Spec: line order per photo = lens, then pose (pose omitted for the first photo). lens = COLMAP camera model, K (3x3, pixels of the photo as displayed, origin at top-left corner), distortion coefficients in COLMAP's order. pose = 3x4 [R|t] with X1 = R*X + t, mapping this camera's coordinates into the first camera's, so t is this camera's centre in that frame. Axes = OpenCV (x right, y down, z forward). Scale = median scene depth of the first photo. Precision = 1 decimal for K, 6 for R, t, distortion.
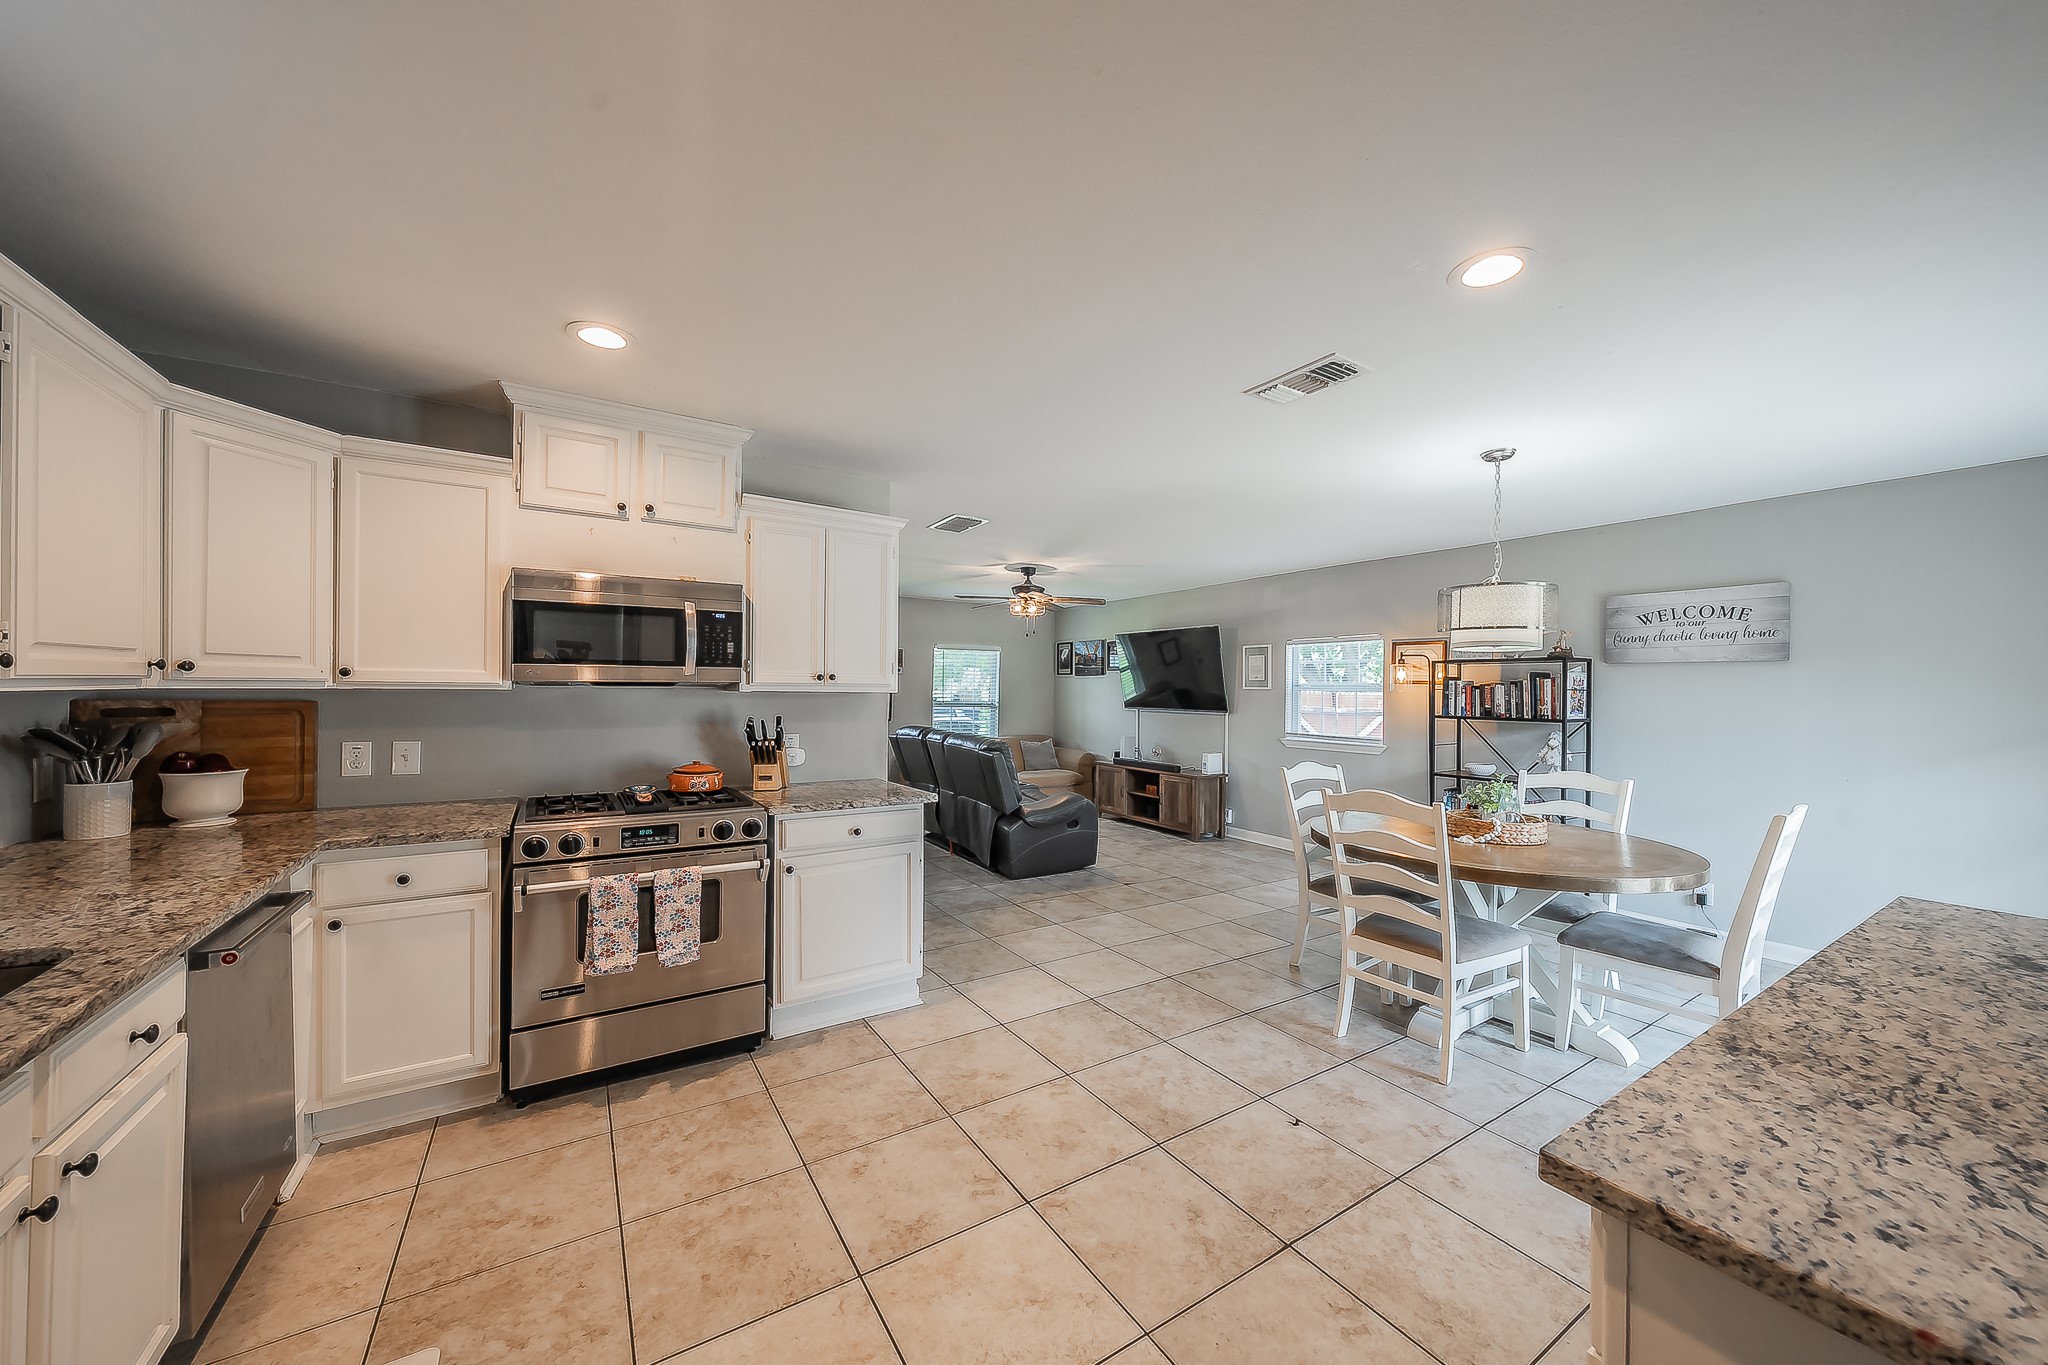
lens RADIAL K [[729.4, 0, 983.8], [0, 729.4, 683.5], [0, 0, 1]] dist [-0.002727, 0.000867]
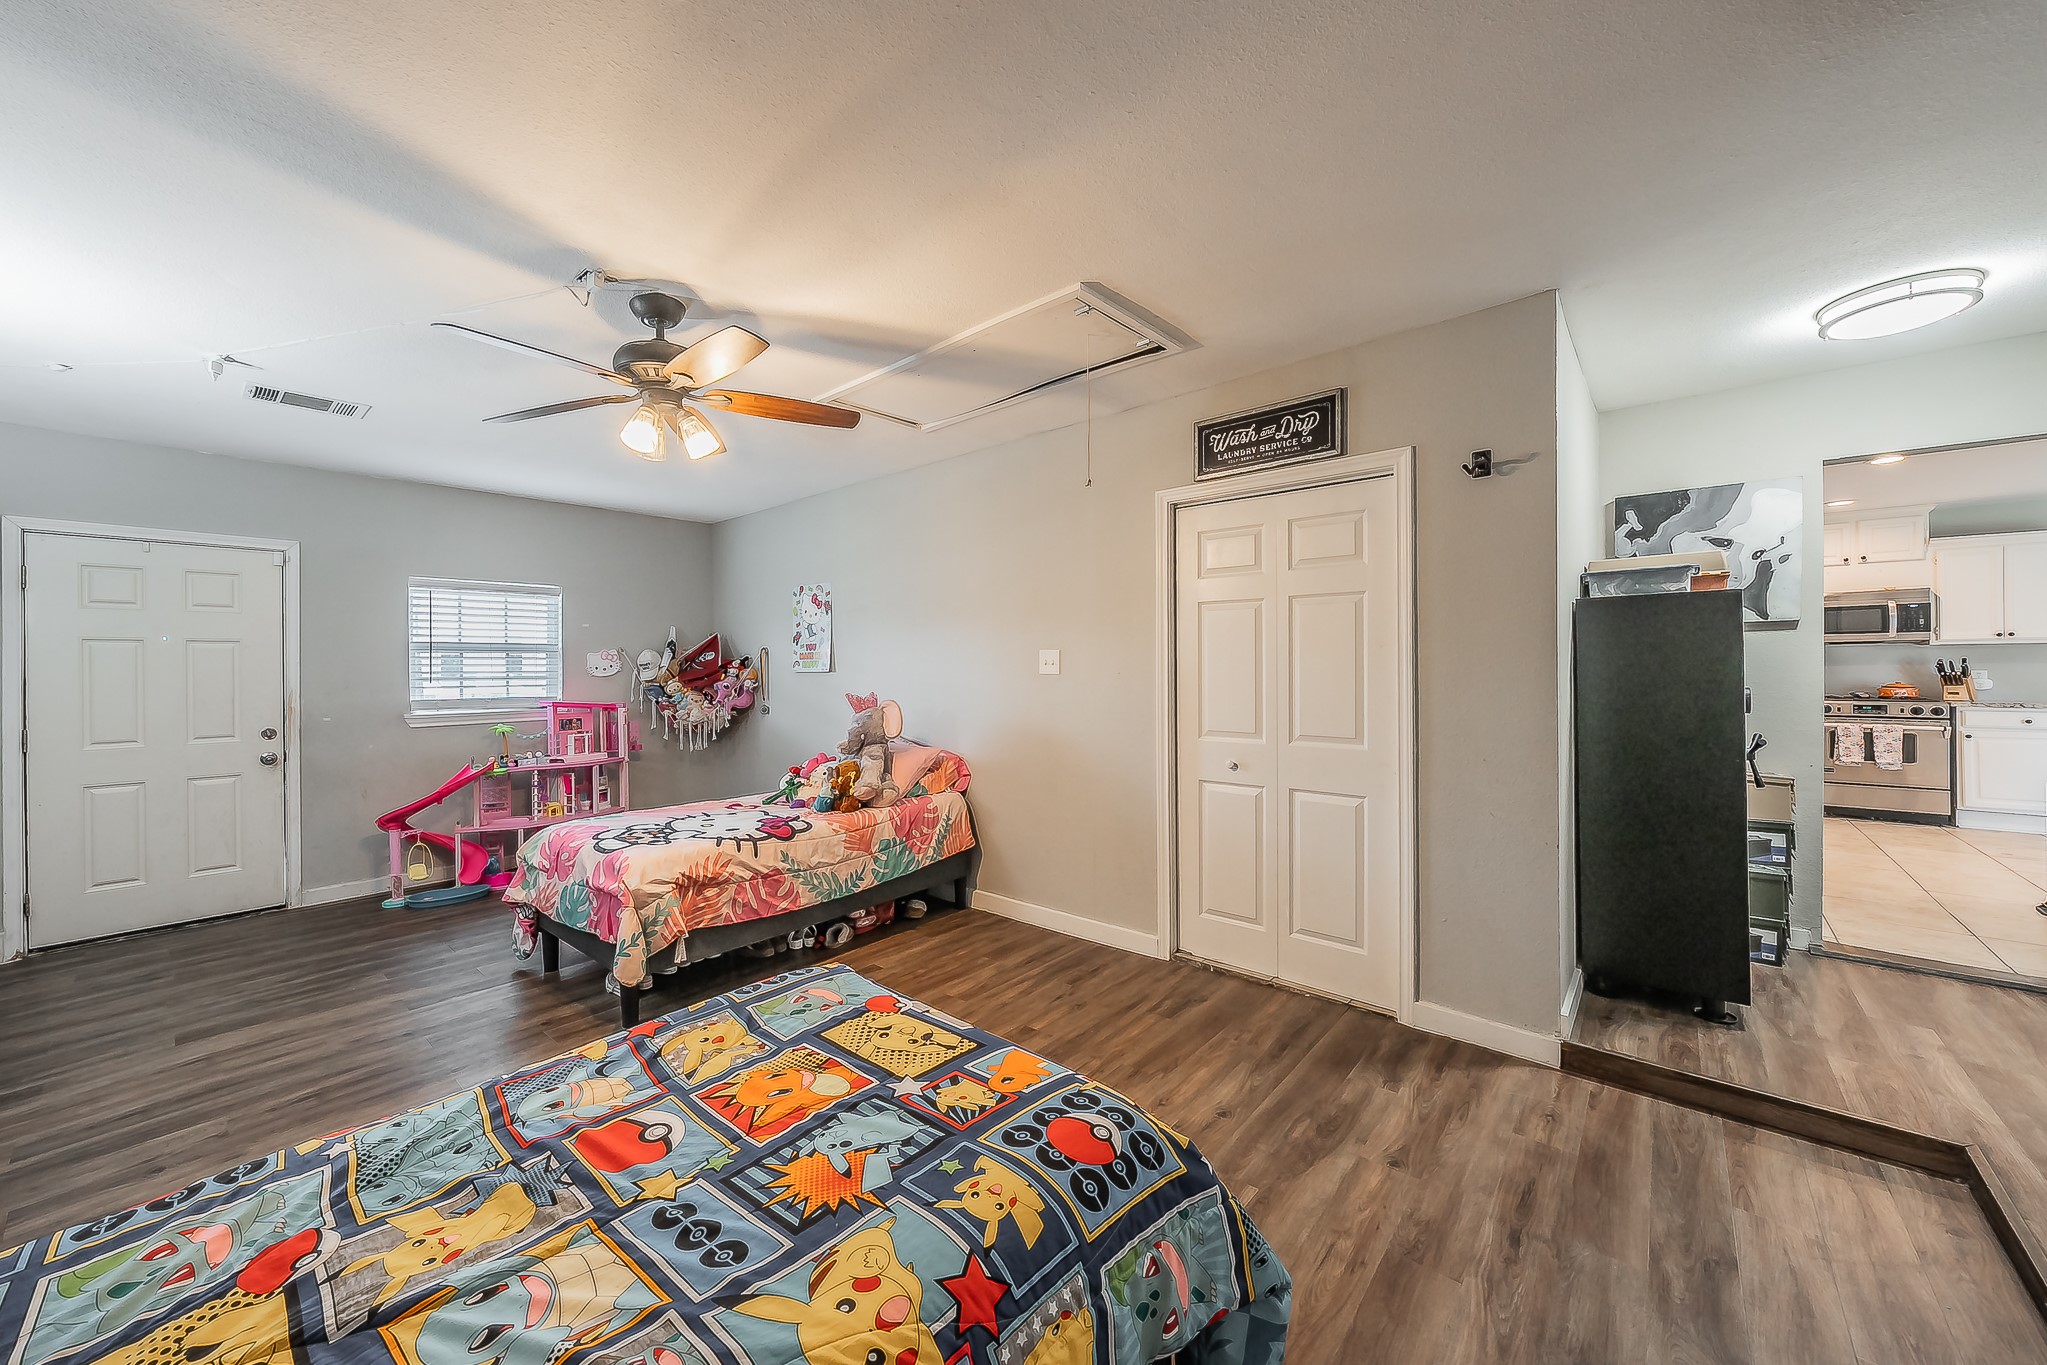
lens RADIAL K [[729.1, 0, 1069.4], [0, 729.1, 664.1], [0, 0, 1]] dist [-0.002727, 0.000867]
pose [[0.335166, -0.012391, -0.942078, 0.795797], [0.016491, 0.999837, -0.007284, 0.044784], [0.942015, -0.013095, 0.335316, -1.988955]]
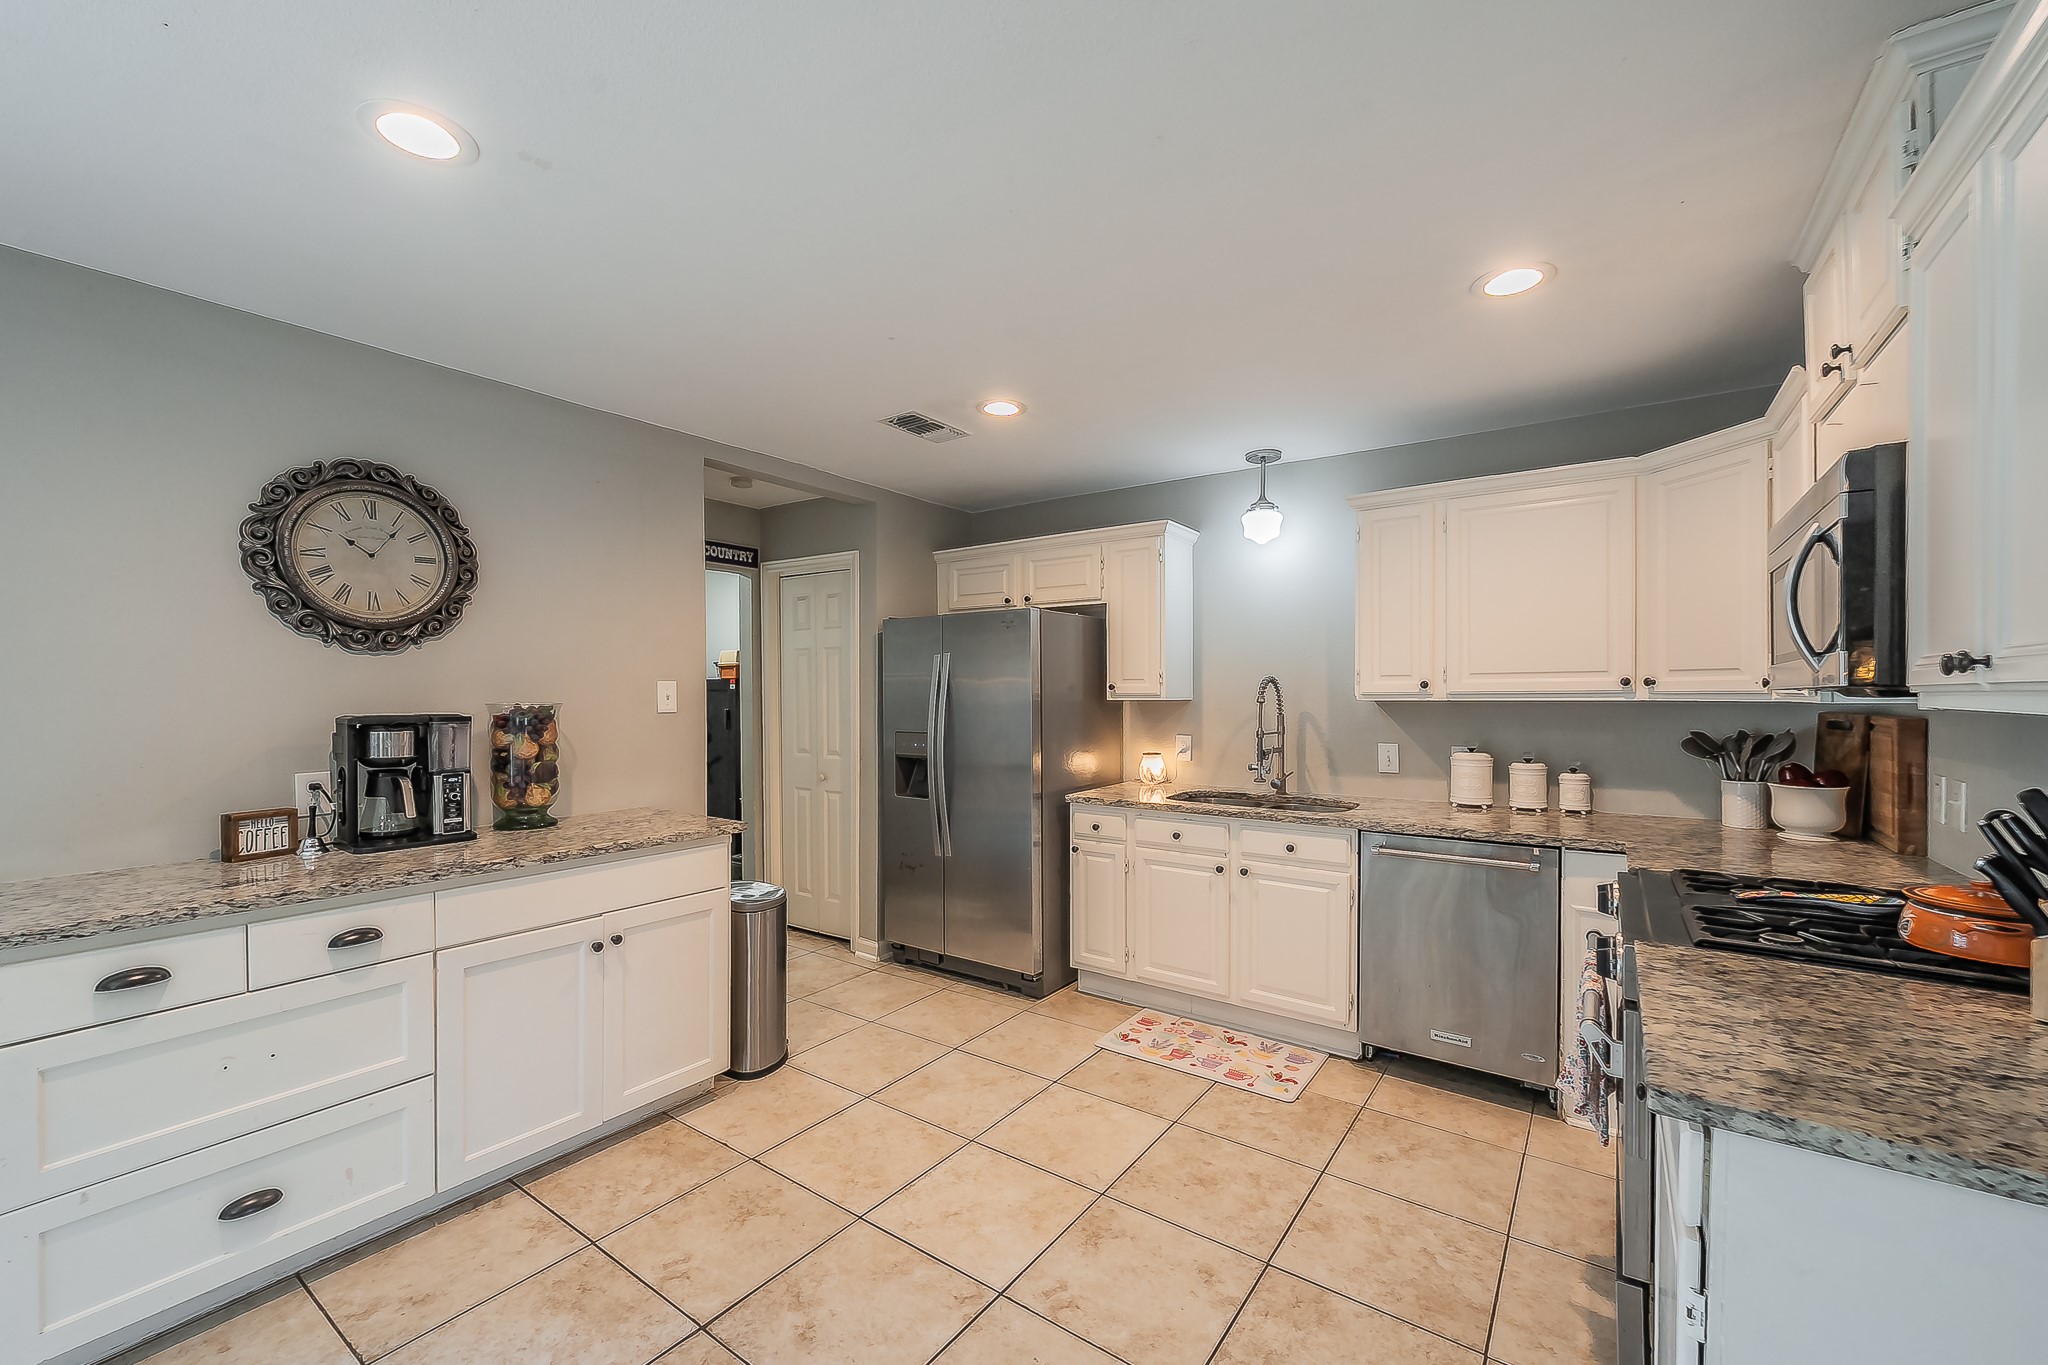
lens RADIAL K [[809.2, 0, 1024.1], [0, 809.2, 698.9], [0, 0, 1]] dist [-0.009753, 0.000925]
pose [[-0.907230, -0.006860, -0.420579, 0.325669], [-0.005314, 0.999974, -0.004849, 0.012415], [0.420602, -0.002164, -0.907243, 1.390111]]
